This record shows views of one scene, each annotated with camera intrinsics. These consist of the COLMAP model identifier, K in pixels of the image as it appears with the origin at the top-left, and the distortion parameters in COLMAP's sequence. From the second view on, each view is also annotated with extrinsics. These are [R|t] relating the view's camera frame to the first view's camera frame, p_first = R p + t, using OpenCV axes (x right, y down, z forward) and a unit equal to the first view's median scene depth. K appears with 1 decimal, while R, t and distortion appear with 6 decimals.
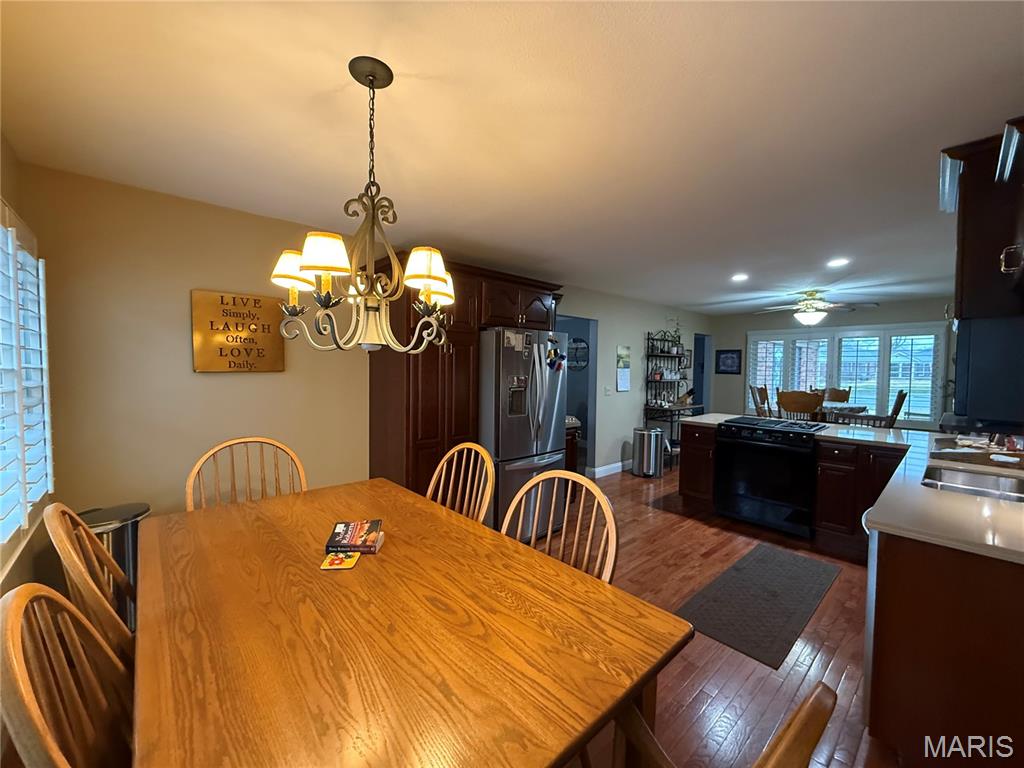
lens RADIAL K [[408.0, 0, 509.3], [0, 408.0, 381.9], [0, 0, 1]] dist [-0.001444, 0.001207]
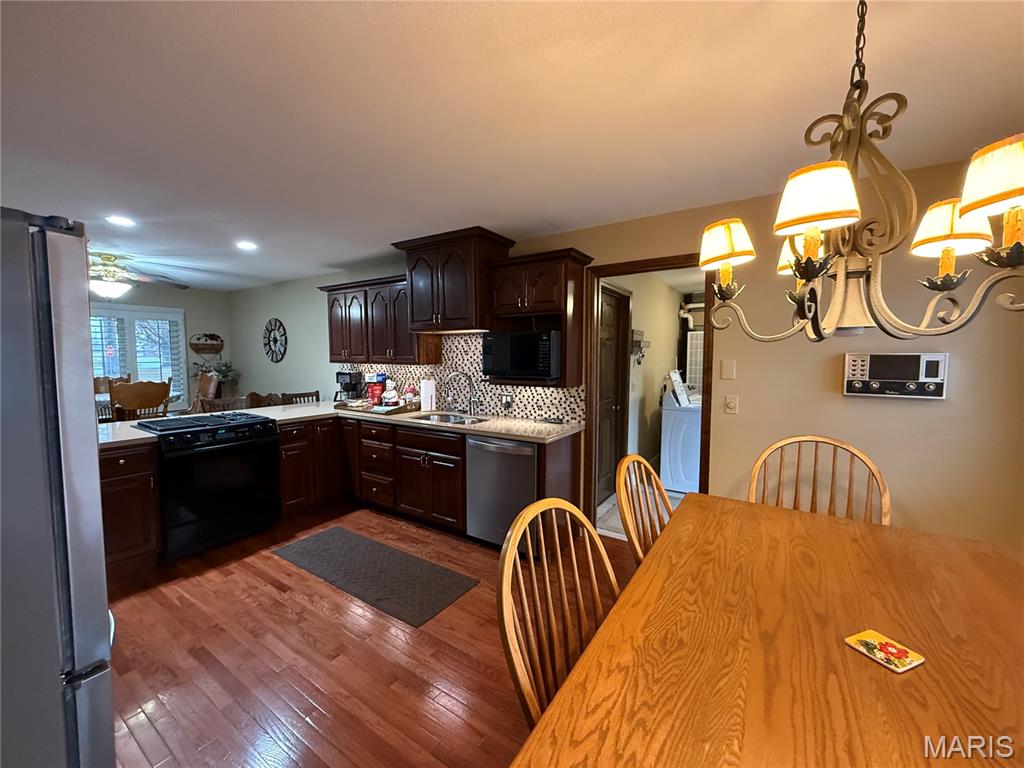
lens RADIAL K [[408.0, 0, 510.0], [0, 408.0, 382.7], [0, 0, 1]] dist [-0.001444, 0.001207]
pose [[-0.256061, -0.077780, 0.963526, -0.304370], [0.032056, 0.995526, 0.088882, -0.028558], [-0.966129, 0.053647, -0.252422, 0.610360]]
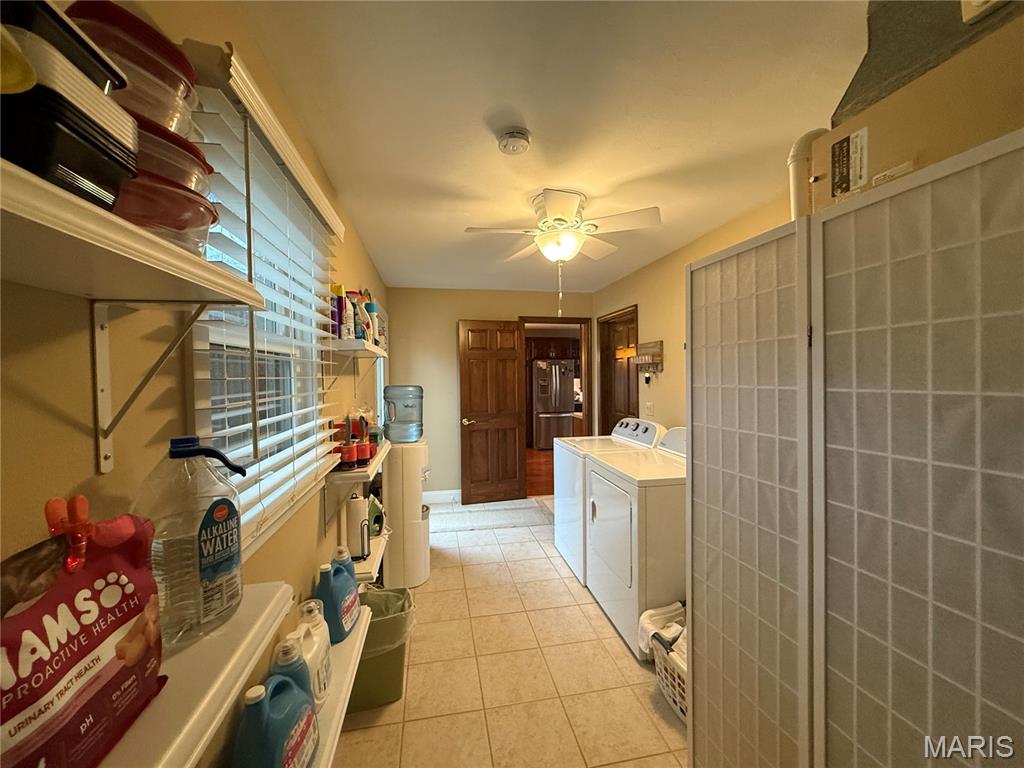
lens RADIAL K [[408.0, 0, 512.3], [0, 408.0, 382.3], [0, 0, 1]] dist [-0.001444, 0.001207]
pose [[0.856875, -0.009939, -0.515428, 0.910021], [-0.000959, 0.999782, -0.020873, 0.045084], [0.515523, 0.018380, 0.856679, -0.973913]]
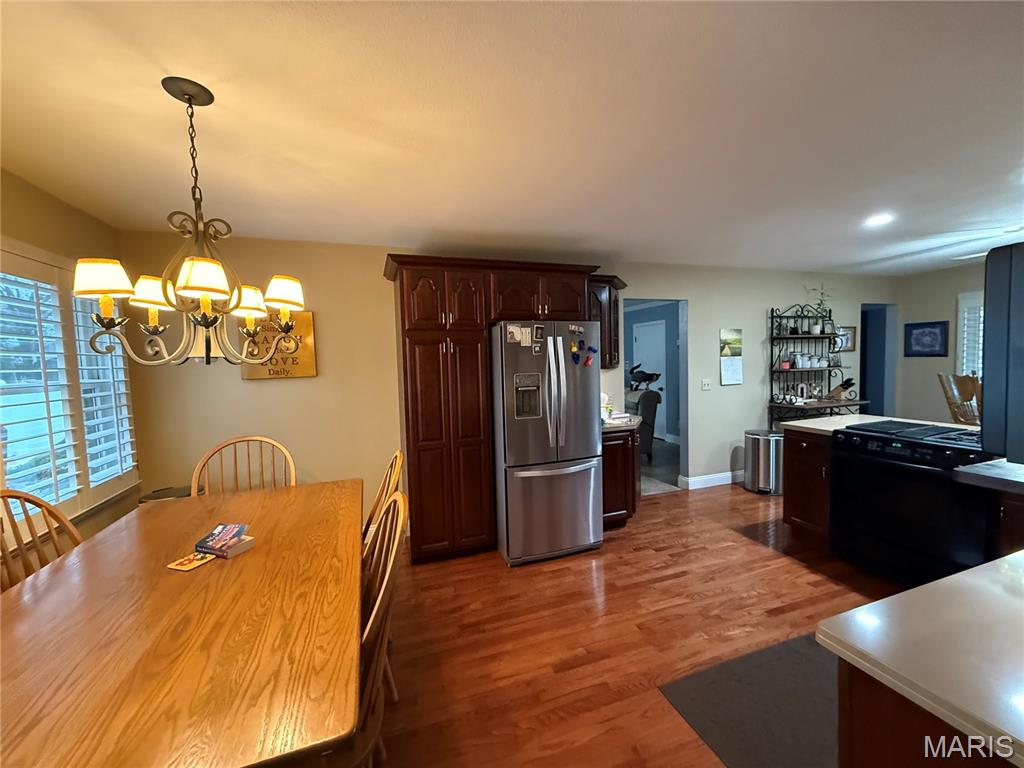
lens RADIAL K [[408.0, 0, 507.9], [0, 408.0, 381.9], [0, 0, 1]] dist [-0.001444, 0.001207]
pose [[0.921623, -0.019600, -0.387590, 0.270345], [0.026872, 0.999550, 0.013351, -0.008178], [0.387154, -0.022720, 0.921735, 0.121695]]
